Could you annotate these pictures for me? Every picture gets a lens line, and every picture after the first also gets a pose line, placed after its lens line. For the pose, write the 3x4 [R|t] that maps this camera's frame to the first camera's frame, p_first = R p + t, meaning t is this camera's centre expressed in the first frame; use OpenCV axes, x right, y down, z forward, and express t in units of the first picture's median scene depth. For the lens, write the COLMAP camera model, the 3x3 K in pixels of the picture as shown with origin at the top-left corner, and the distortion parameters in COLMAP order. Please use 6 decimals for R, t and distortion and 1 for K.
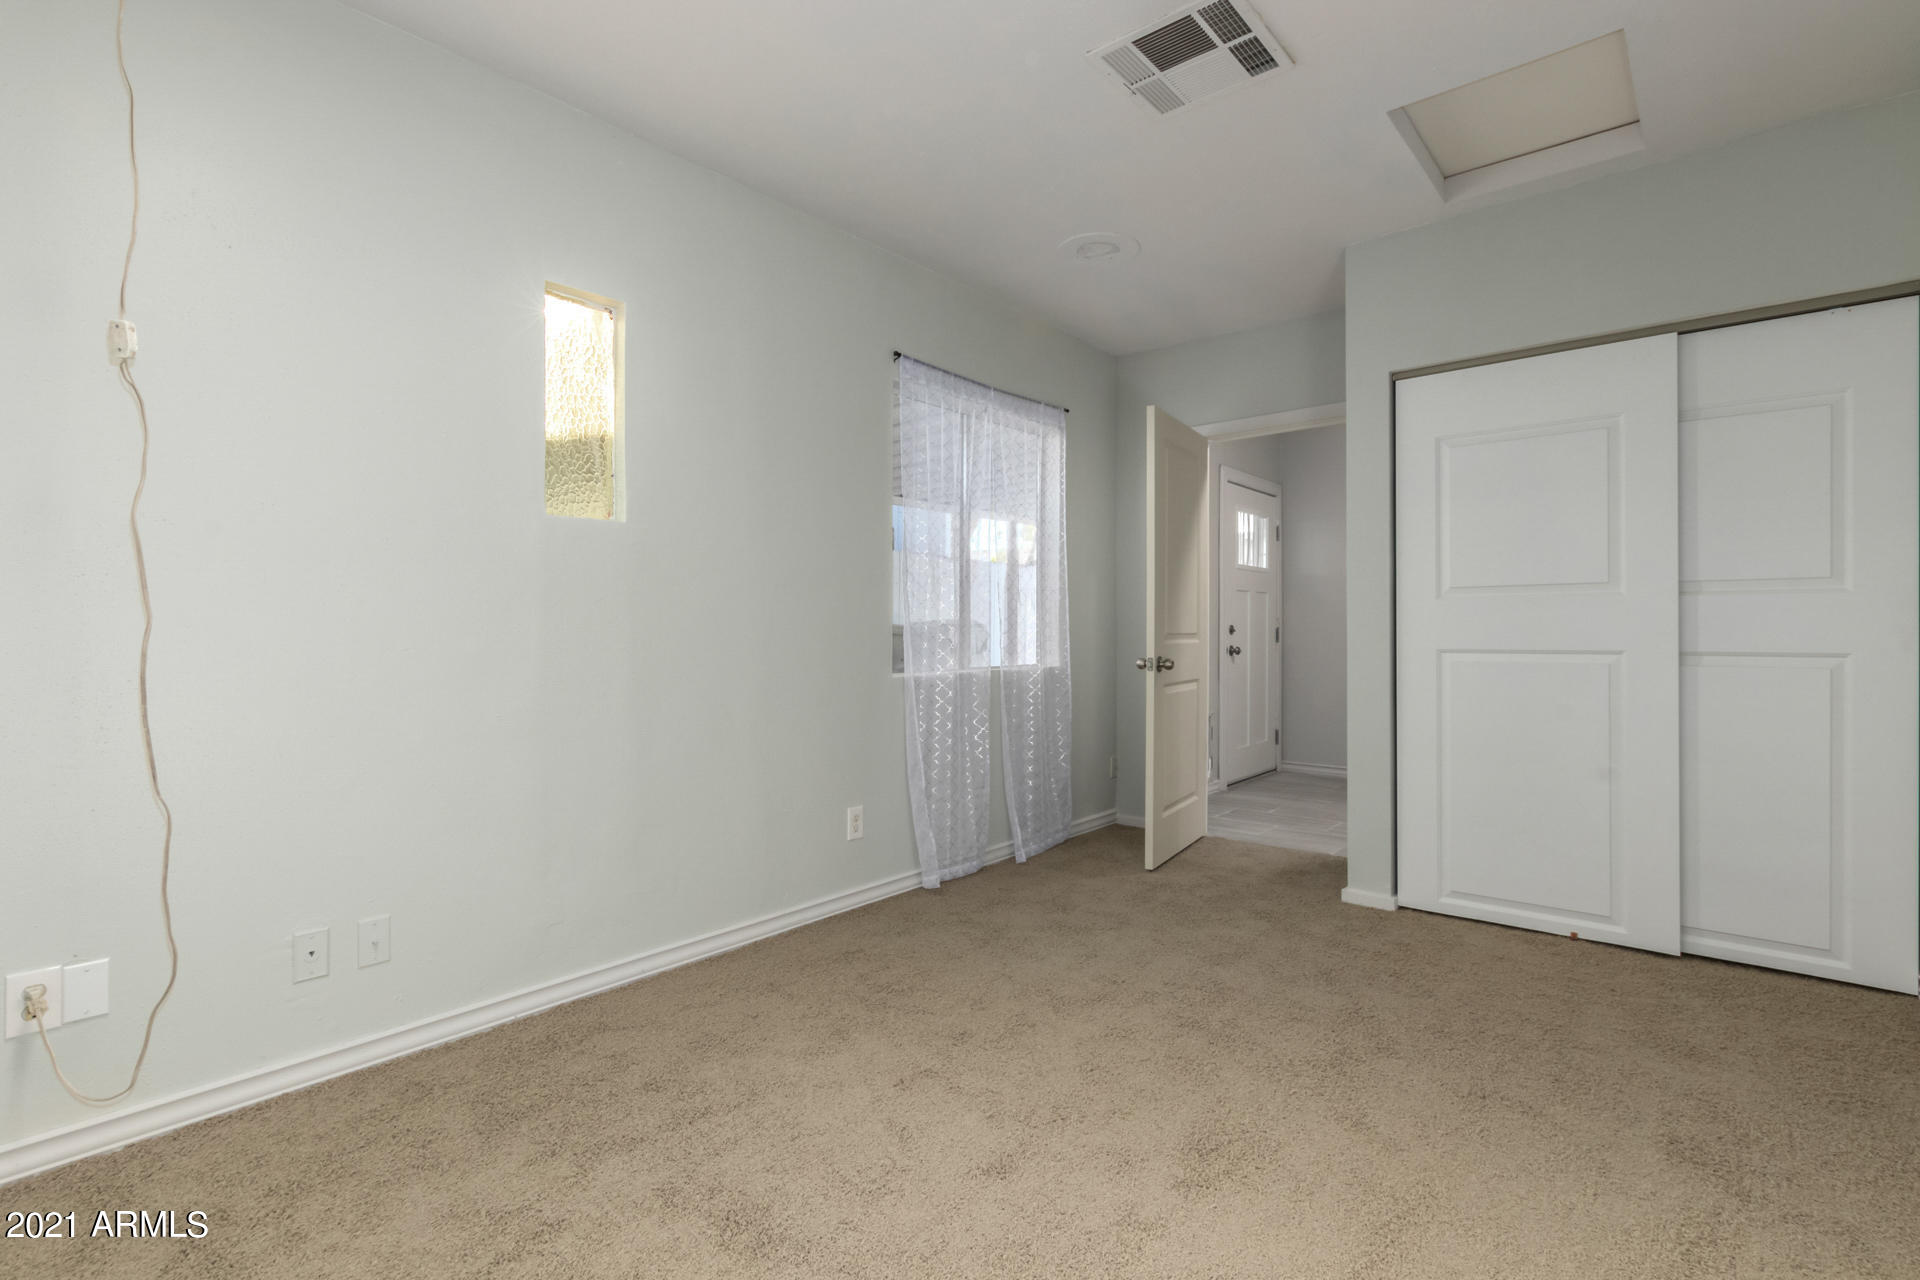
lens RADIAL K [[893.8, 0, 953.2], [0, 893.8, 629.1], [0, 0, 1]] dist [0.000021, -0.001072]
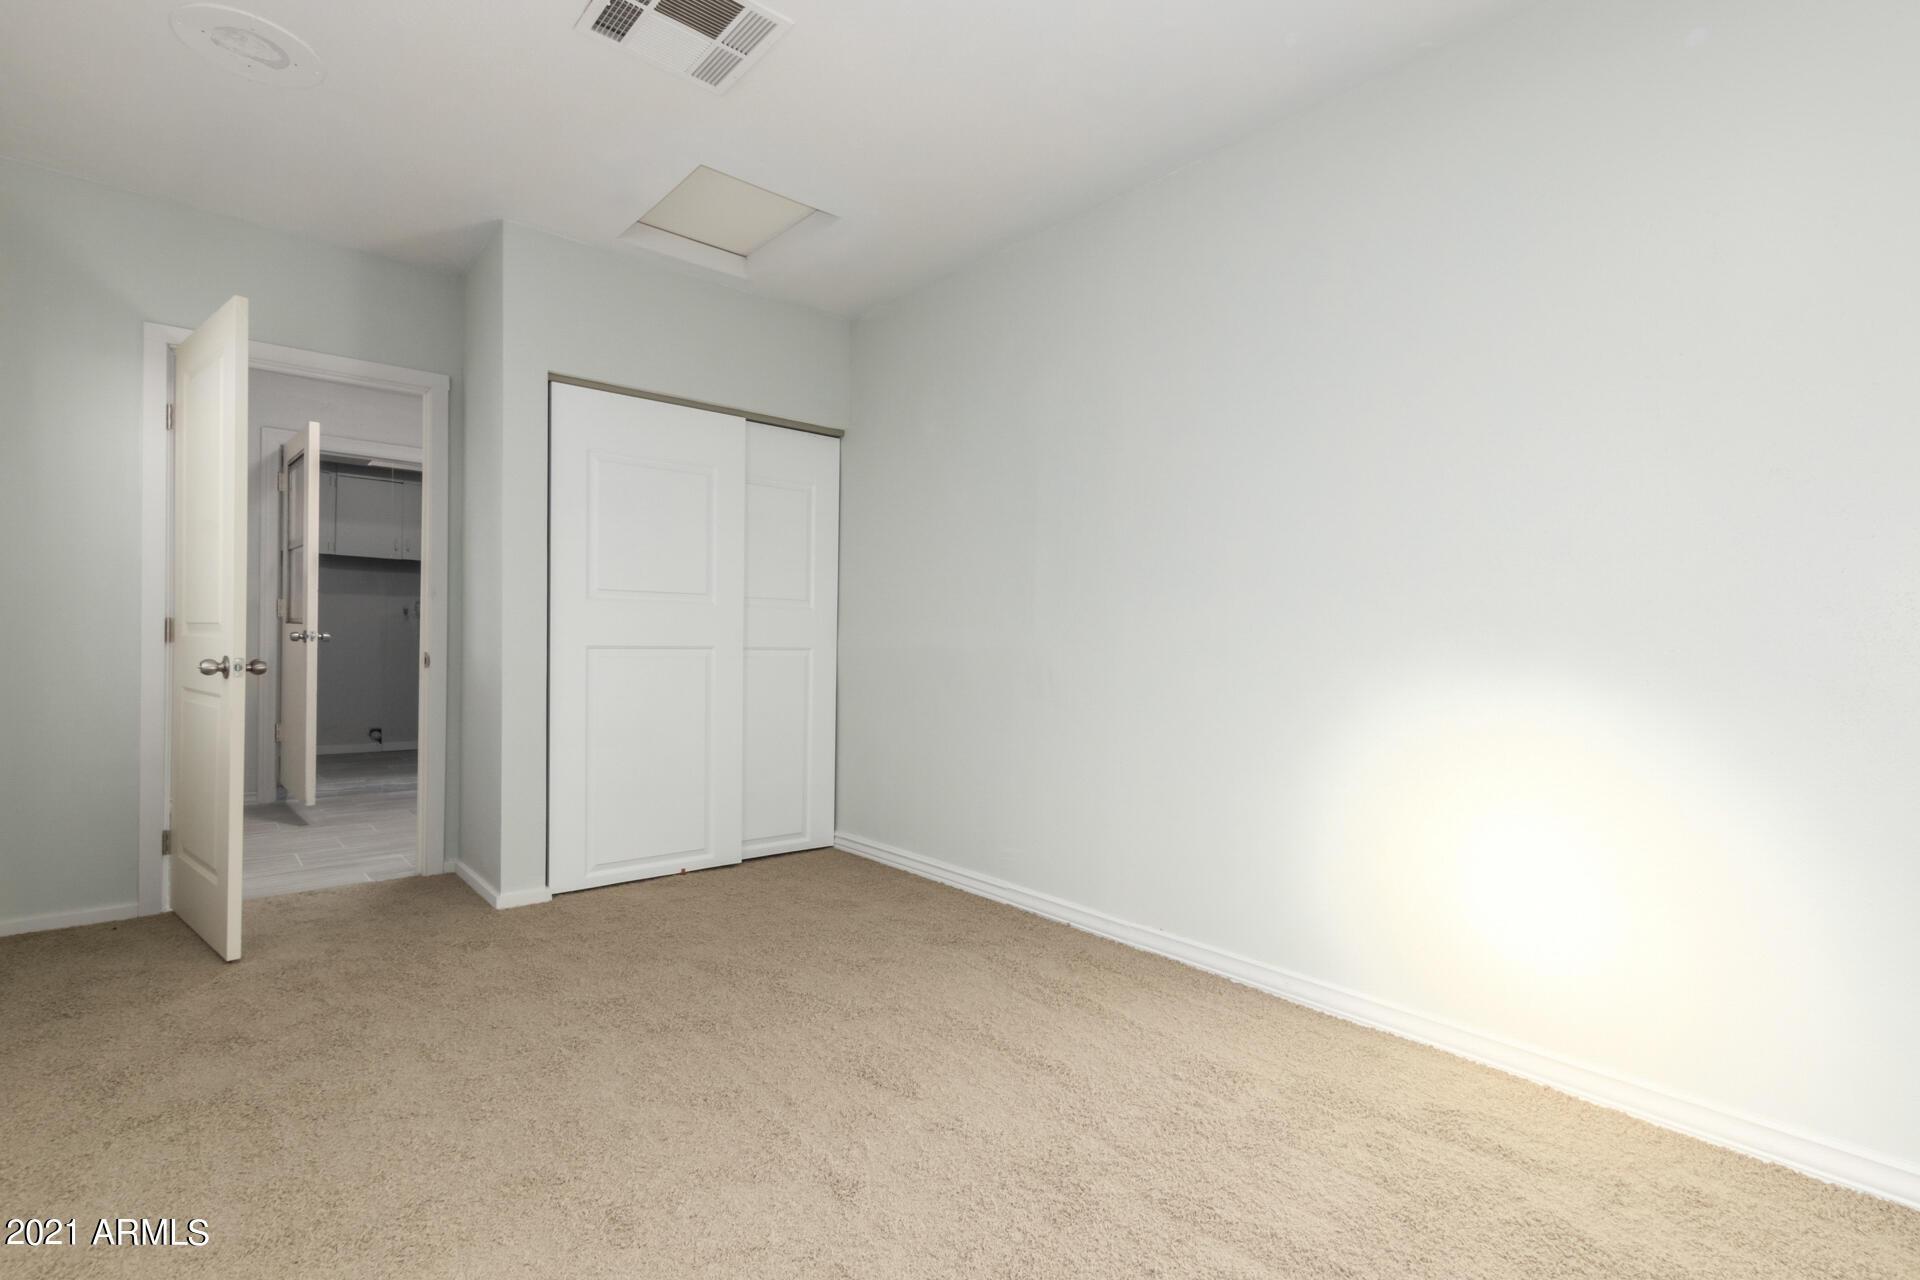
lens RADIAL K [[892.3, 0, 962.9], [0, 892.3, 659.2], [0, 0, 1]] dist [0.000265, -0.000408]
pose [[0.148892, -0.015154, 0.988737, -0.445848], [-0.017920, 0.999677, 0.018020, 0.011278], [-0.988691, -0.020401, 0.148572, 0.384536]]
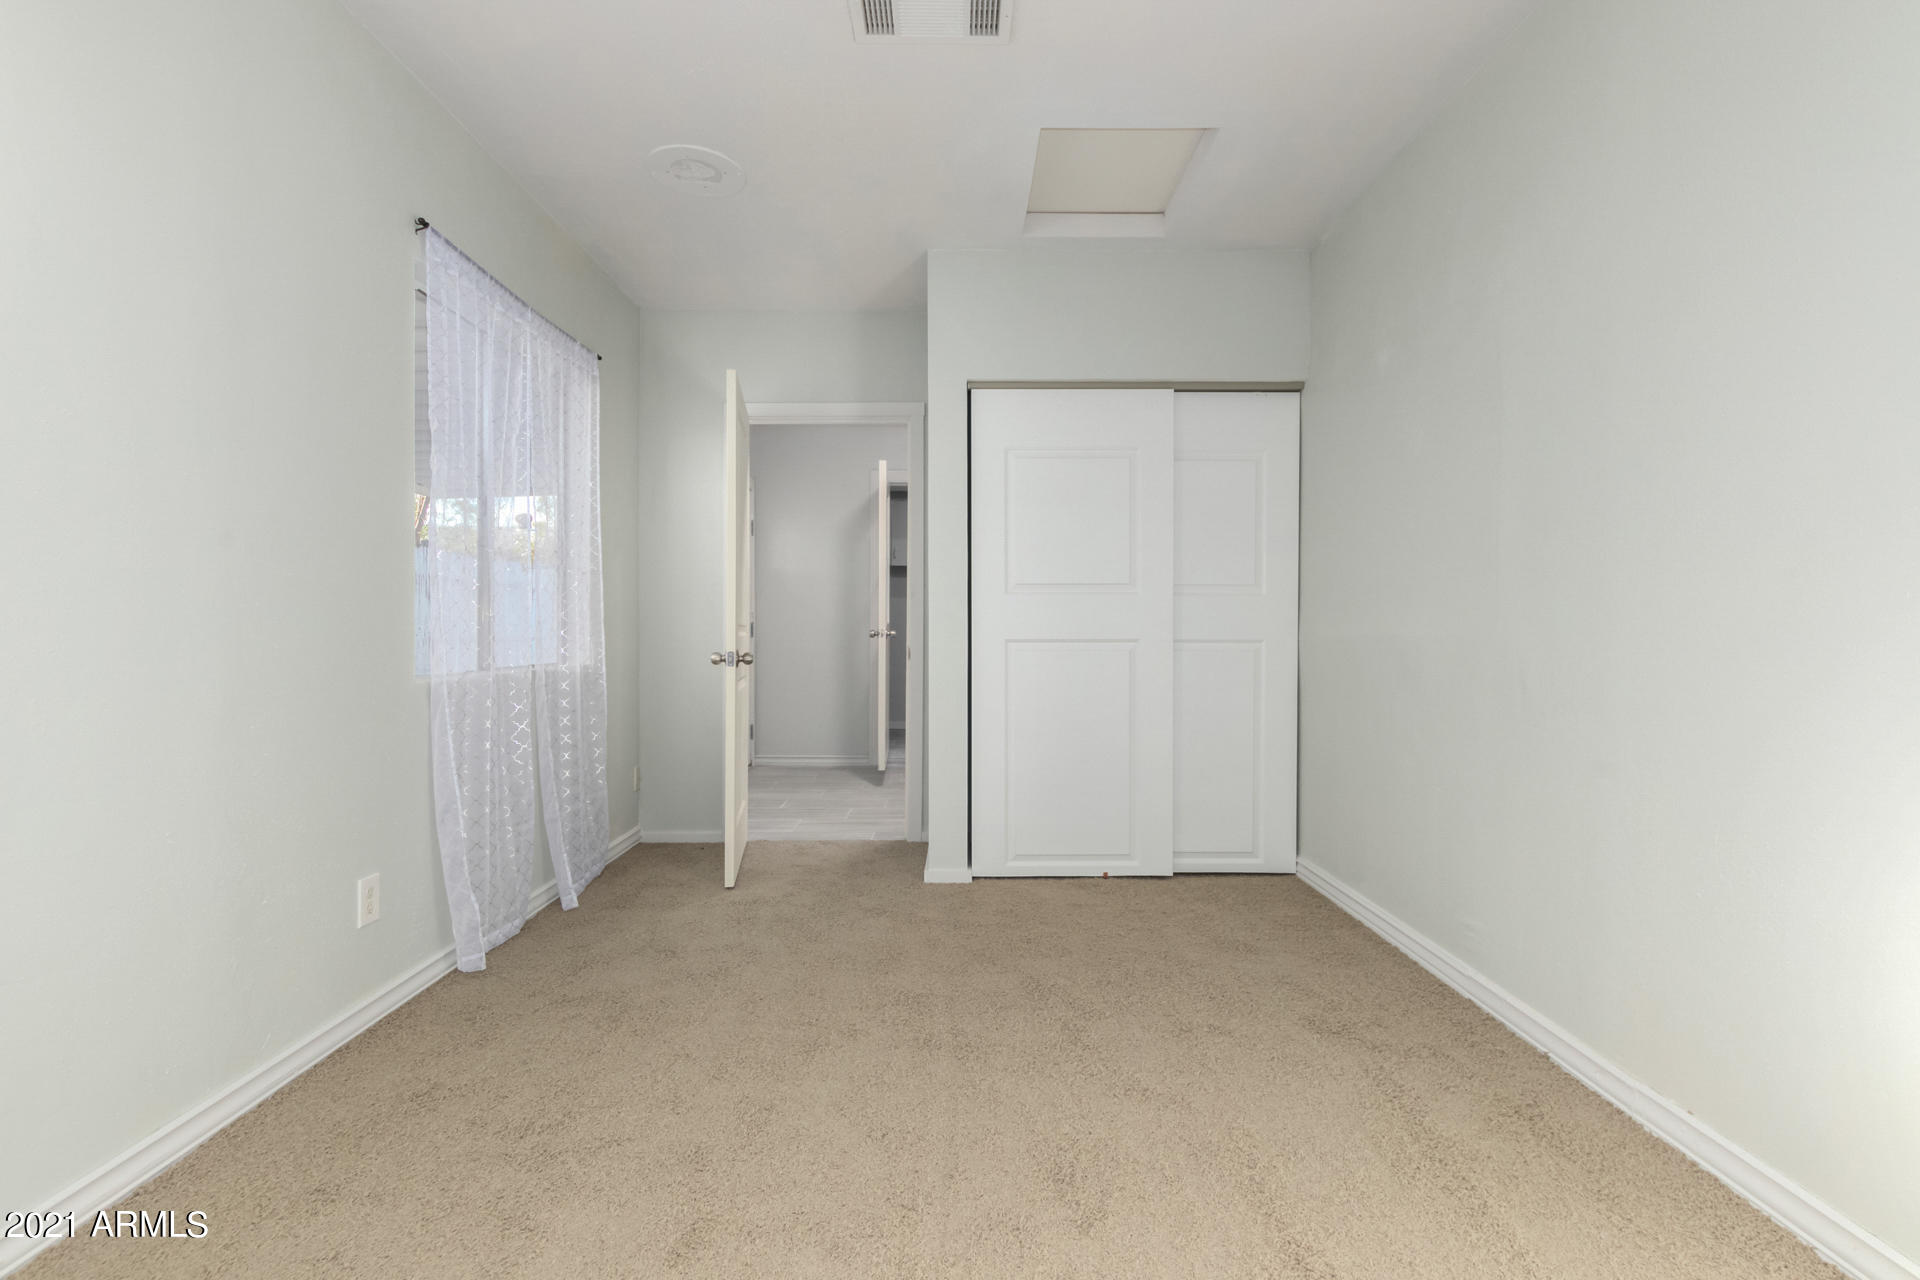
lens RADIAL K [[878.0, 0, 960.0], [0, 878.0, 640.0], [0, 0, 1]] dist [0.001054, -0.000001]
pose [[0.757626, -0.005284, 0.652668, -0.206556], [-0.003816, 0.999914, 0.012525, 0.010009], [-0.652678, -0.011980, 0.757541, 0.209328]]
